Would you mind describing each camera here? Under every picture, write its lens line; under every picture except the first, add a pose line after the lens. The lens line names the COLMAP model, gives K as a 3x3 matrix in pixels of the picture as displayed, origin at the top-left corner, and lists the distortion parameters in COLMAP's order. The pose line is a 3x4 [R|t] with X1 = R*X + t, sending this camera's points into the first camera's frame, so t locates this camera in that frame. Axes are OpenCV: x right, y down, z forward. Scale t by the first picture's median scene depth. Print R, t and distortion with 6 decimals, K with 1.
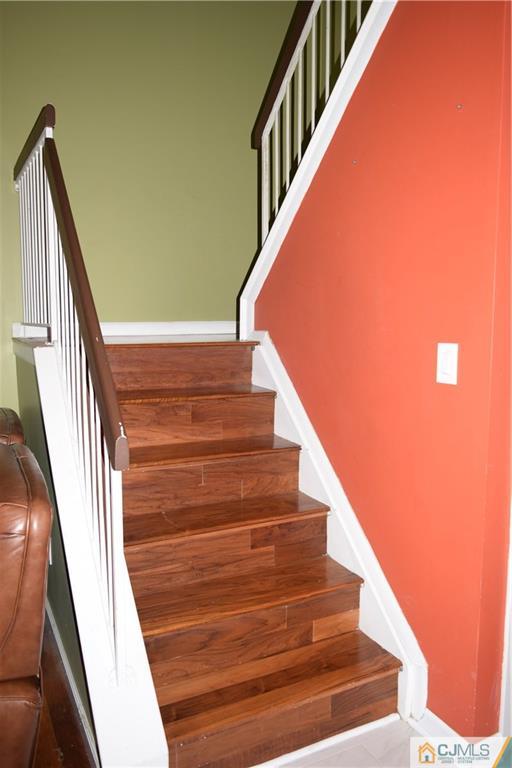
lens RADIAL K [[588.8, 0, 256.0], [0, 588.8, 384.0], [0, 0, 1]] dist [-0.020521, 0.000945]
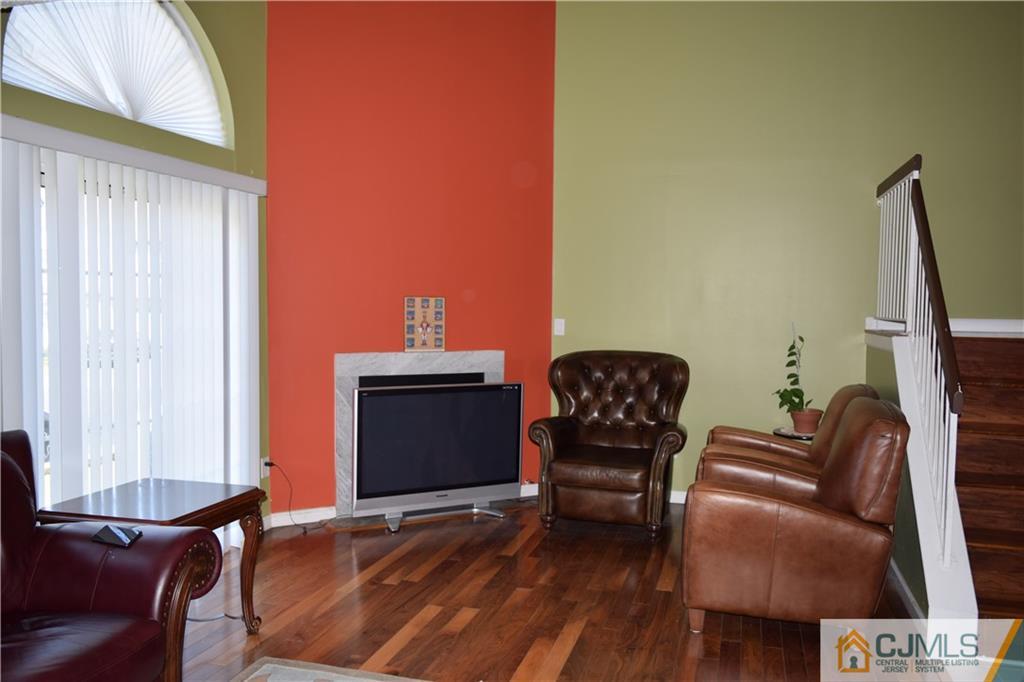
lens RADIAL K [[785.1, 0, 508.3], [0, 785.1, 337.5], [0, 0, 1]] dist [-0.020521, 0.000945]
pose [[0.716469, 0.040540, -0.696440, 0.226970], [-0.091234, 0.995181, -0.035928, 0.081722], [0.691628, 0.089281, 0.716715, -0.861589]]
